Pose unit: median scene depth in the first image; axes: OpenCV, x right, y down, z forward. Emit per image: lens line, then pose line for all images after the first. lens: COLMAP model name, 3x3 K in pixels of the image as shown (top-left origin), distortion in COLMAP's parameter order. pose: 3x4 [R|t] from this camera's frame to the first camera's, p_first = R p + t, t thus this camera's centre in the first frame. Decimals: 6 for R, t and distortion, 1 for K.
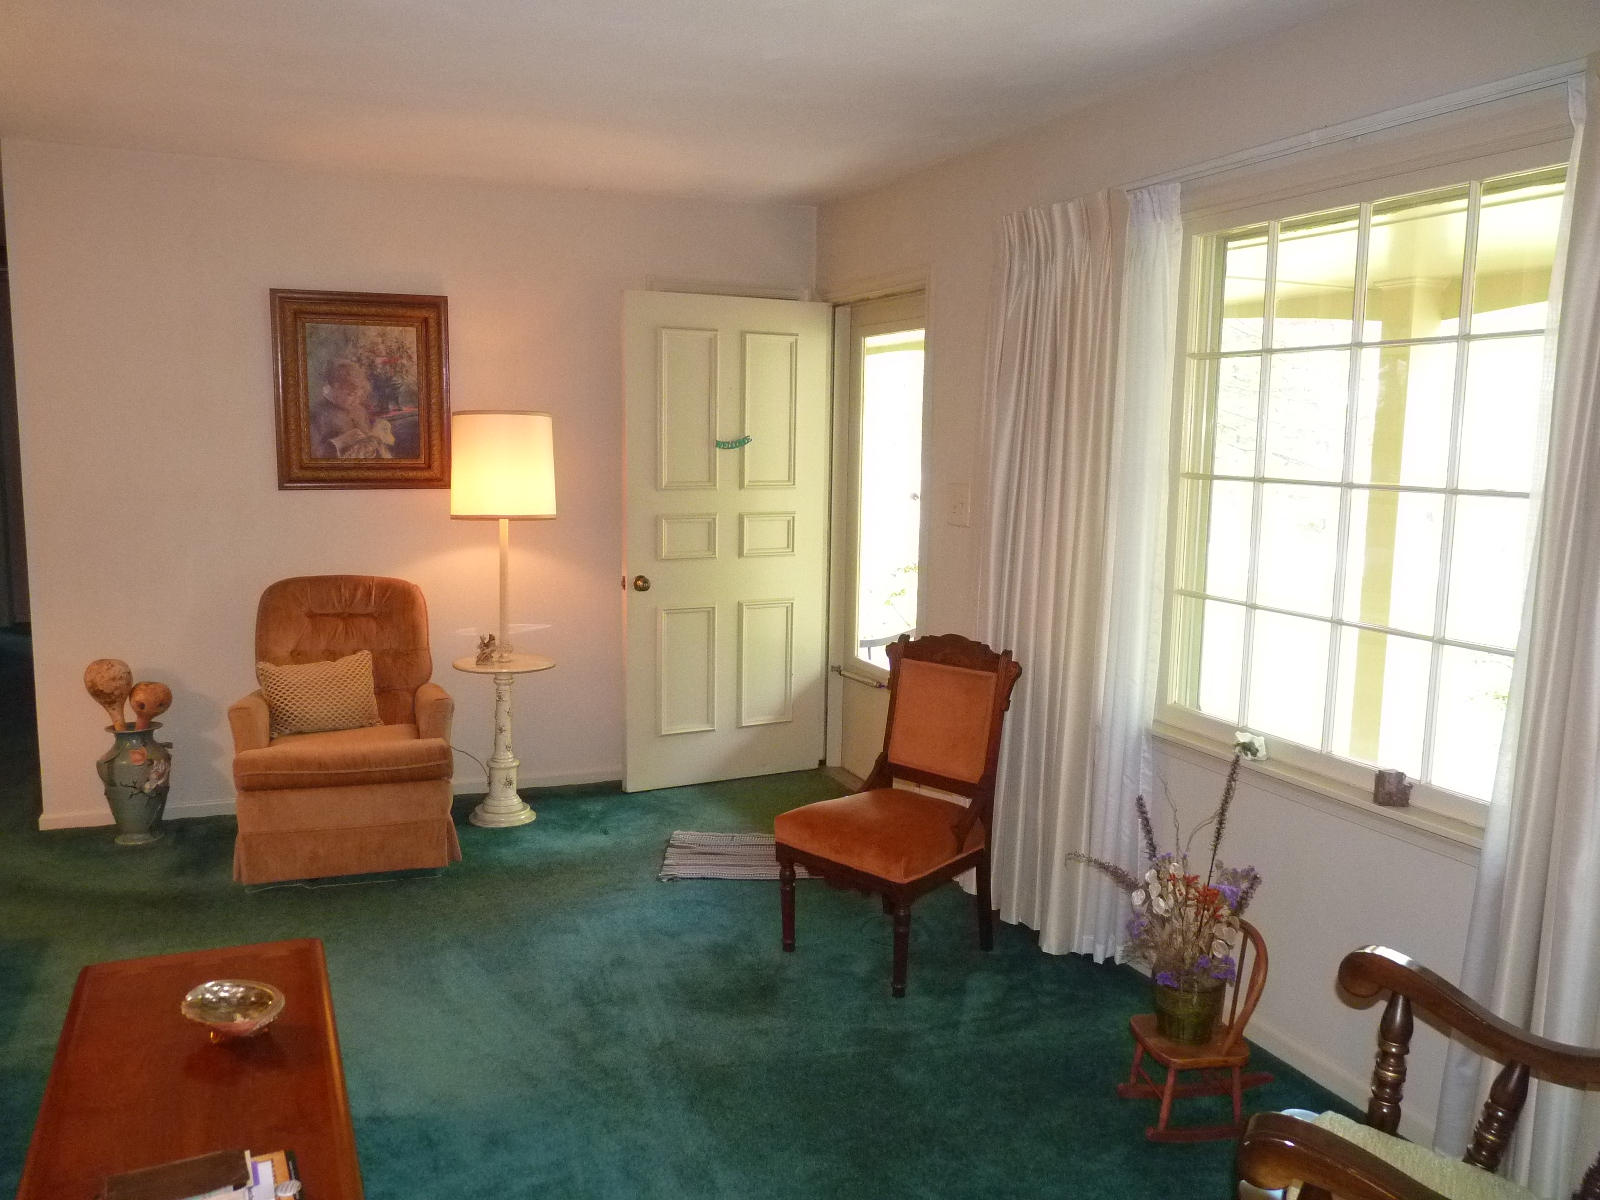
lens RADIAL K [[1262.5, 0, 800.0], [0, 1262.5, 600.0], [0, 0, 1]] dist [-0.072857, -0.000841]
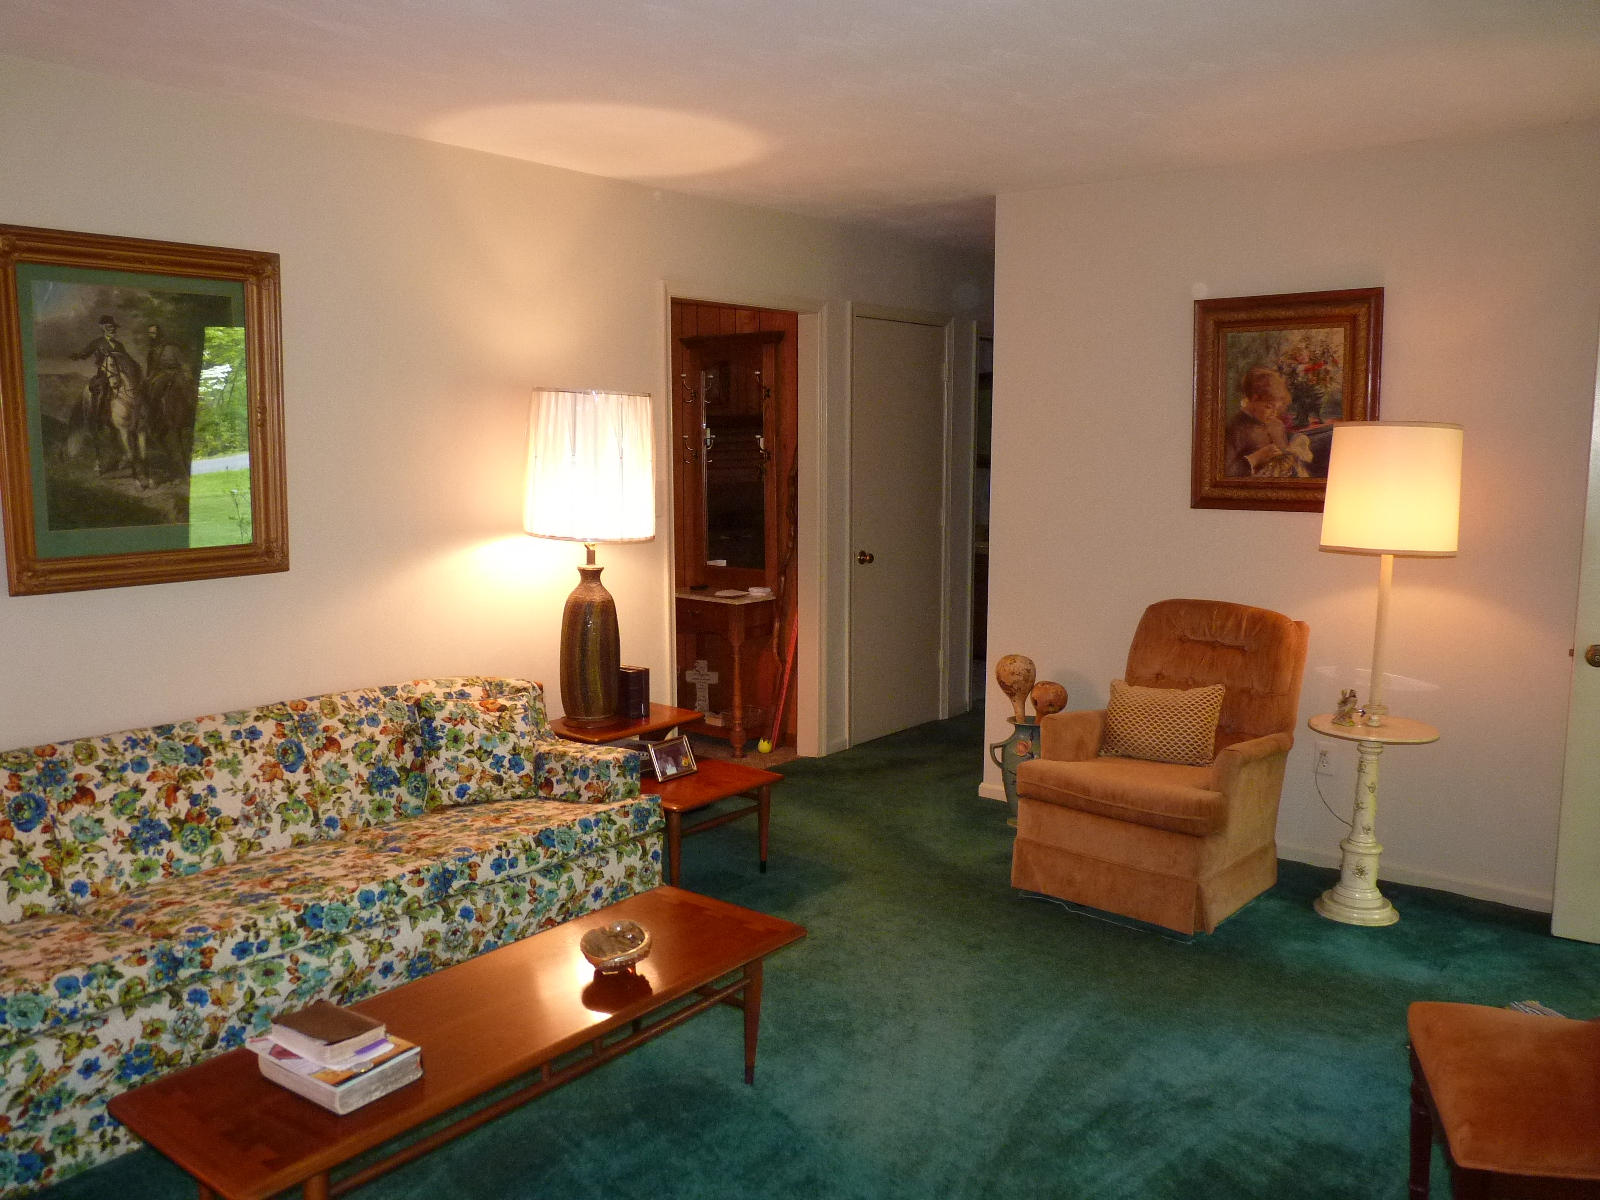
lens RADIAL K [[1286.6, 0, 800.0], [0, 1286.6, 600.0], [0, 0, 1]] dist [0.002927, 0.009713]
pose [[0.480572, 0.099057, -0.871343, 0.313512], [-0.104332, 0.993001, 0.055346, -0.040688], [0.870727, 0.064311, 0.487543, 0.250954]]
